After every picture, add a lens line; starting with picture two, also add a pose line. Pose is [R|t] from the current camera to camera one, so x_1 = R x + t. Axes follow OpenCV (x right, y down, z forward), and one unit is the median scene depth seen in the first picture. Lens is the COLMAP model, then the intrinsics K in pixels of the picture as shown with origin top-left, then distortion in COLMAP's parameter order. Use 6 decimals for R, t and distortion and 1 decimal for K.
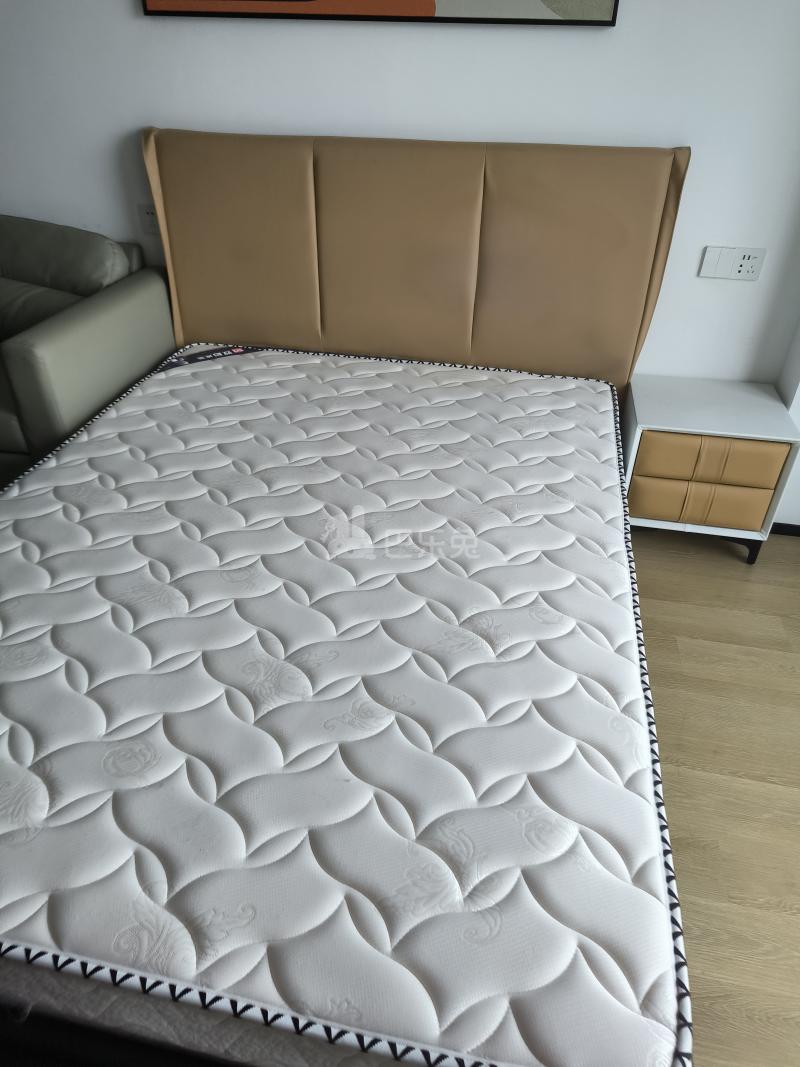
lens RADIAL K [[707.1, 0, 399.2], [0, 707.1, 518.9], [0, 0, 1]] dist [0.073193, -0.068558]
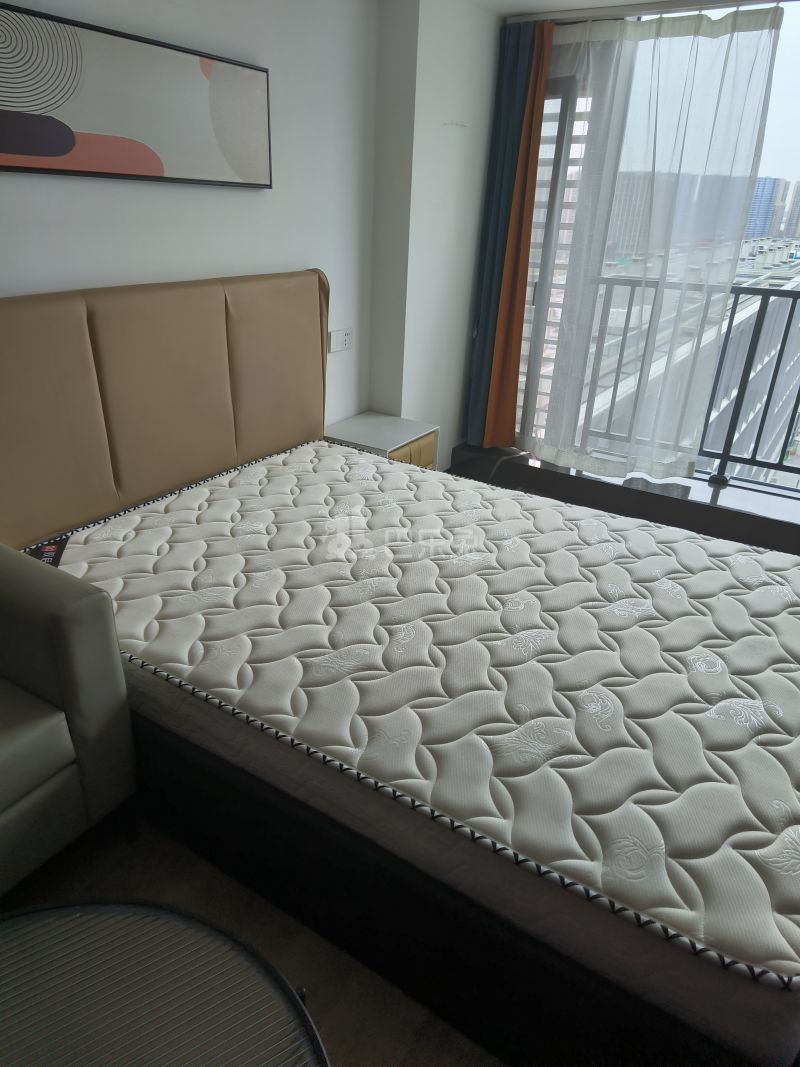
lens RADIAL K [[703.0, 0, 381.1], [0, 703.0, 533.9], [0, 0, 1]] dist [0.034749, -0.024028]
pose [[0.361671, -0.400904, 0.841707, -0.821019], [0.490612, 0.849547, 0.193828, -0.241856], [-0.792776, 0.342849, 0.503945, 0.325678]]
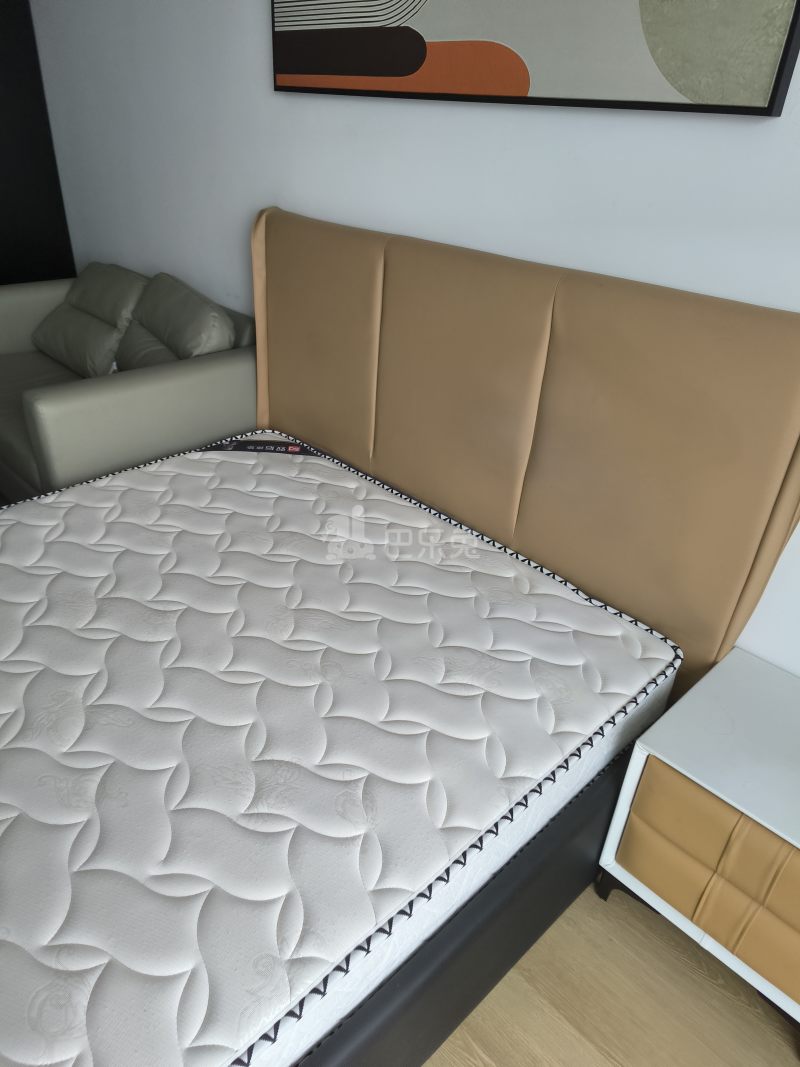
lens RADIAL K [[703.0, 0, 381.1], [0, 703.0, 533.9], [0, 0, 1]] dist [0.034749, -0.024028]
pose [[0.814296, 0.314822, -0.487657, 0.356750], [-0.346155, 0.937777, 0.027397, -0.215169], [0.465939, 0.146496, 0.872605, 0.316863]]
